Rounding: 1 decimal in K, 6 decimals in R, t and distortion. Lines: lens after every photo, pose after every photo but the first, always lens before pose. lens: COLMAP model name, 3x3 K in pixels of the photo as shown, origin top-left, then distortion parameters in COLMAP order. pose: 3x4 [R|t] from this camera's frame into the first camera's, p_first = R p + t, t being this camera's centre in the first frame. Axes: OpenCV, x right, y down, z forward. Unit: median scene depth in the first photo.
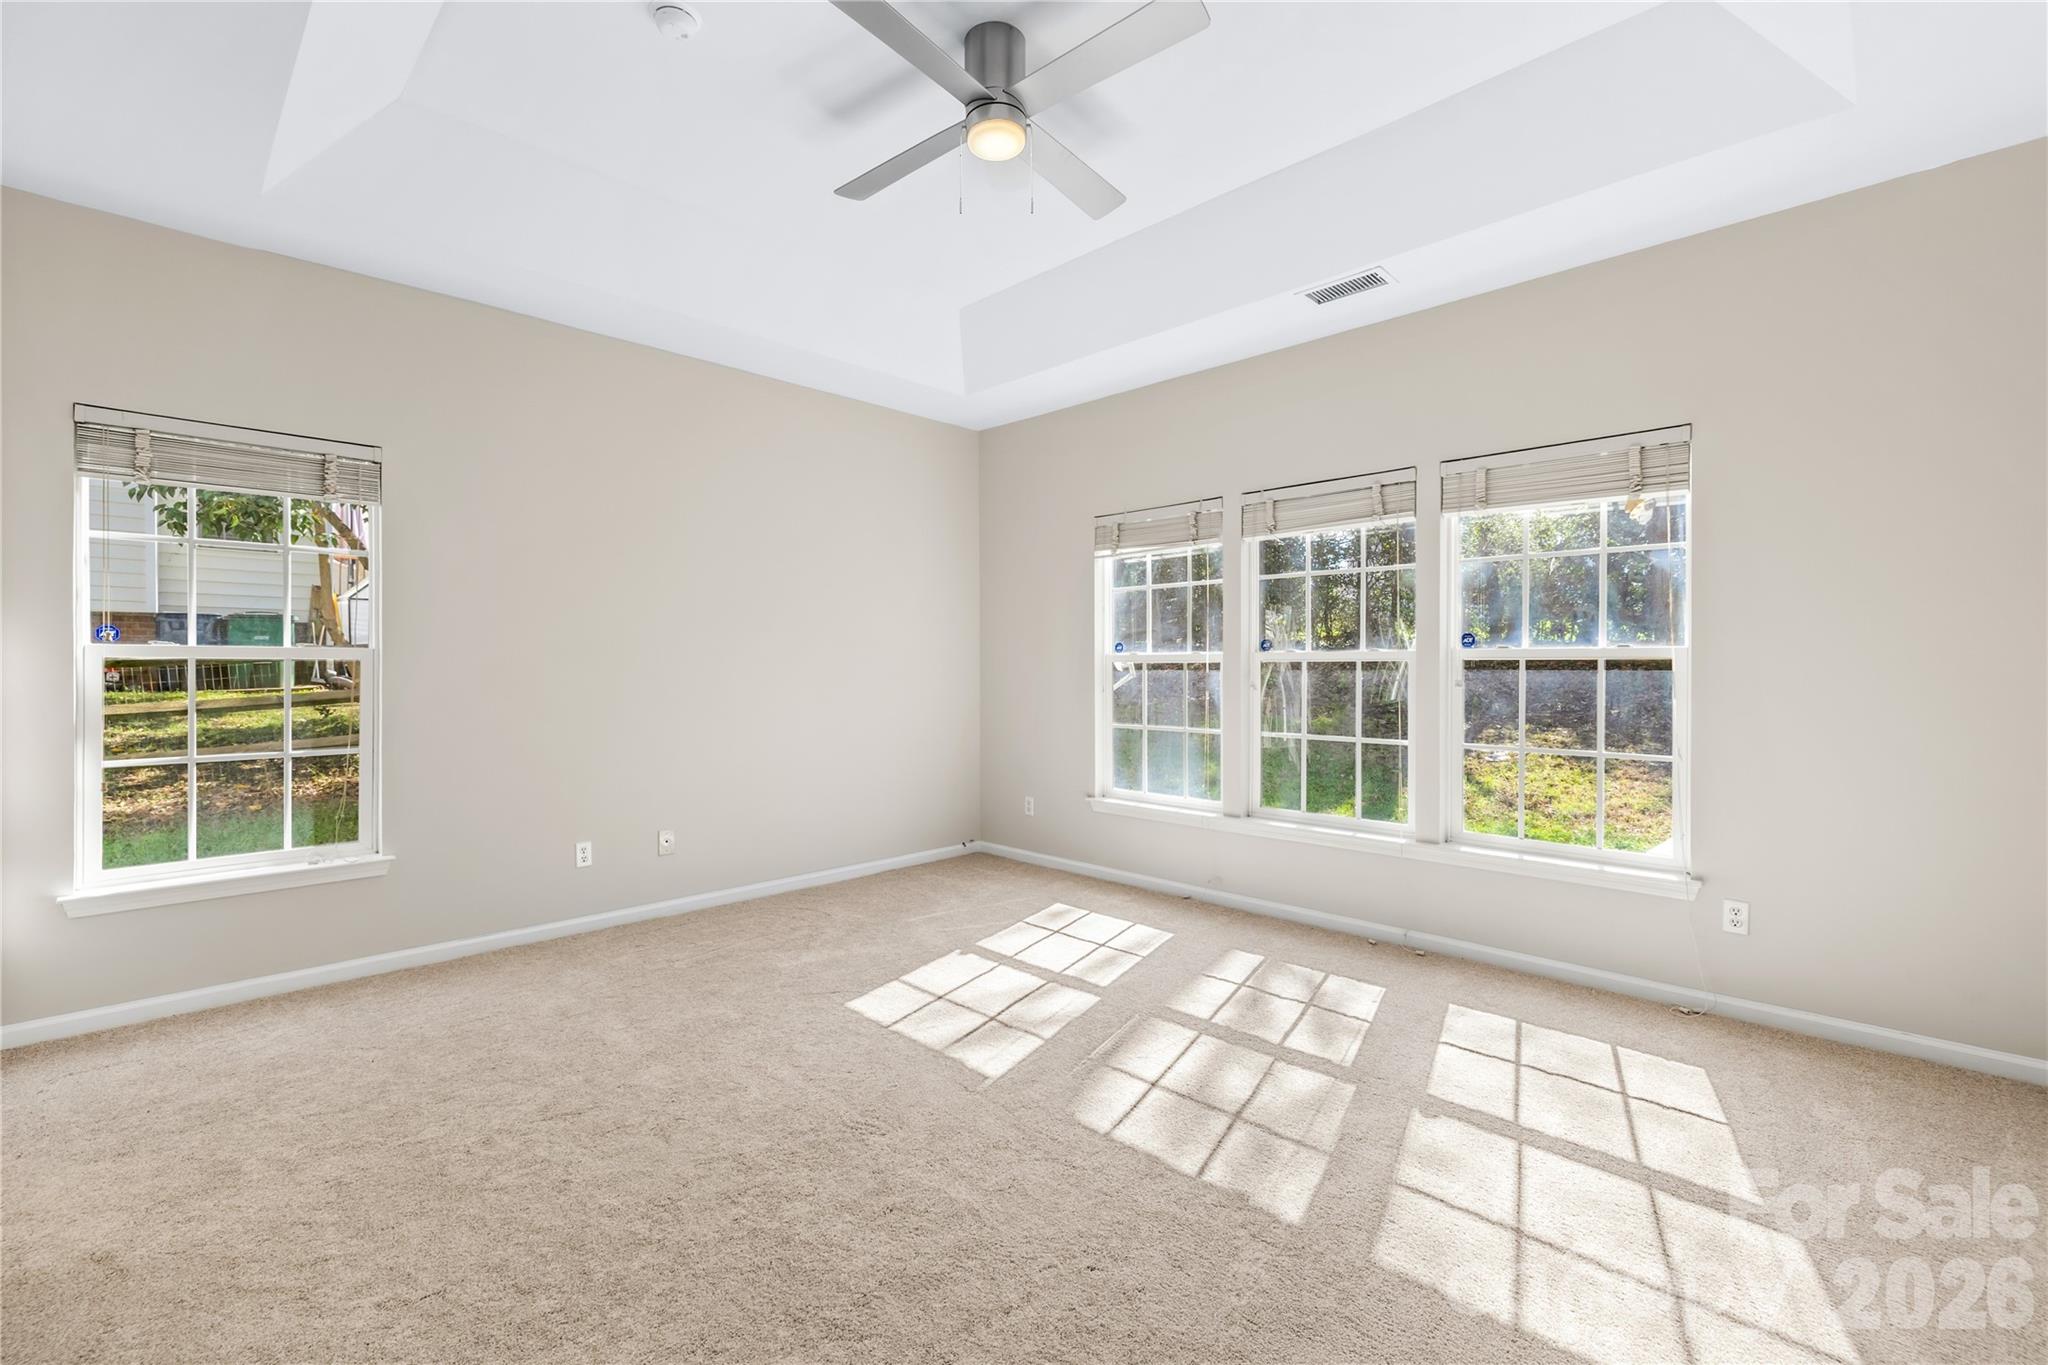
lens RADIAL K [[872.9, 0, 1002.0], [0, 872.9, 673.9], [0, 0, 1]] dist [-0.002329, -0.000585]
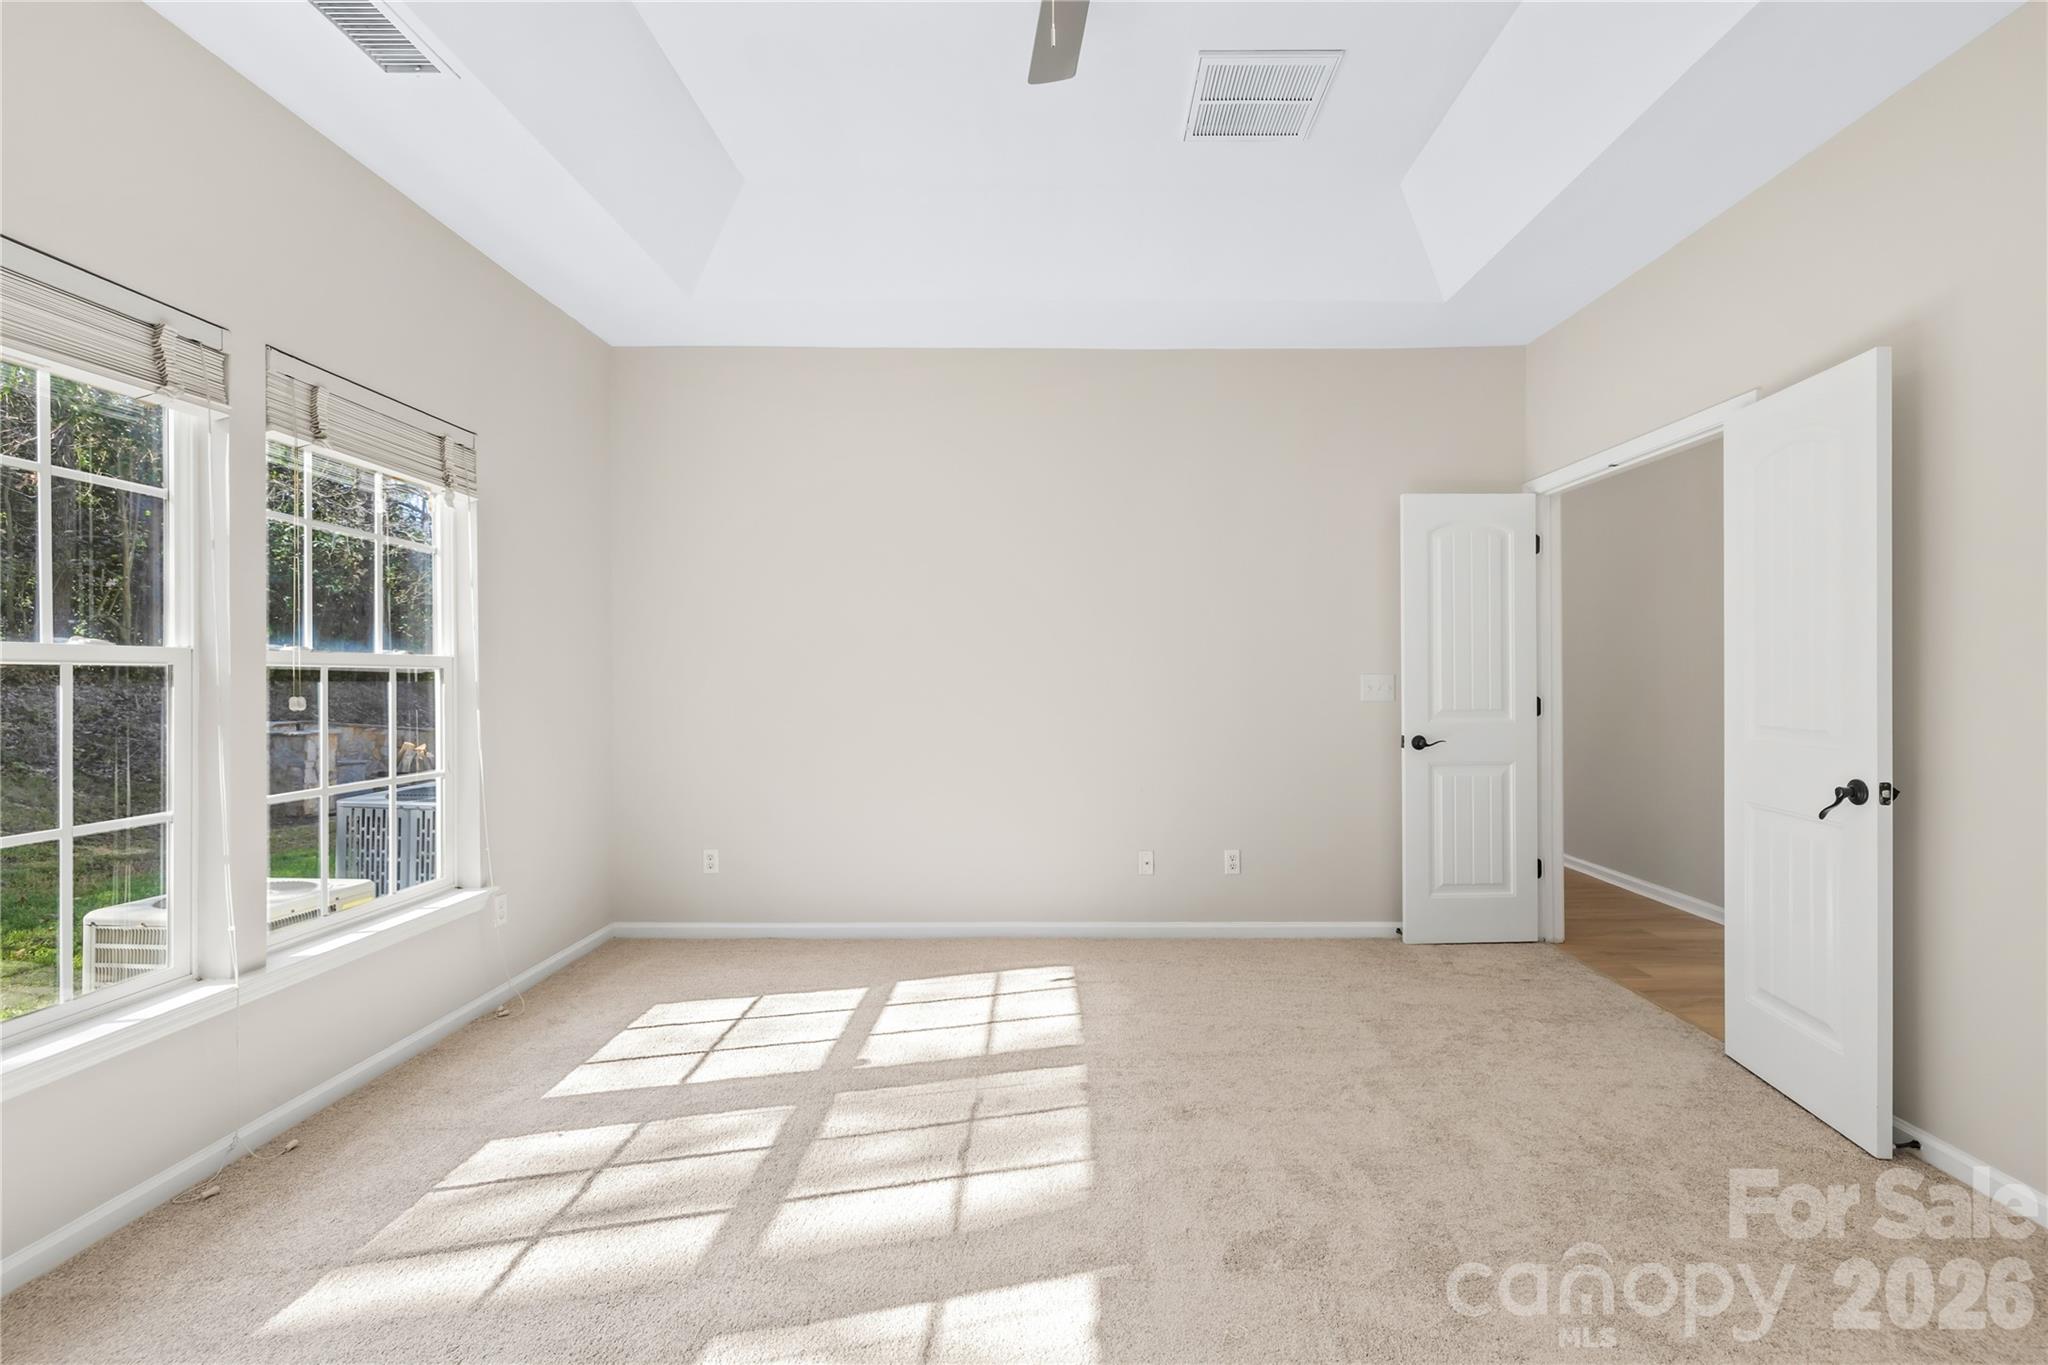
lens RADIAL K [[872.9, 0, 1002.0], [0, 872.9, 673.9], [0, 0, 1]] dist [-0.002329, -0.000585]
pose [[-0.705548, 0.014954, 0.708504, -0.394962], [0.002285, 0.999820, -0.018827, 0.004041], [-0.708658, -0.011664, -0.705456, 1.381067]]
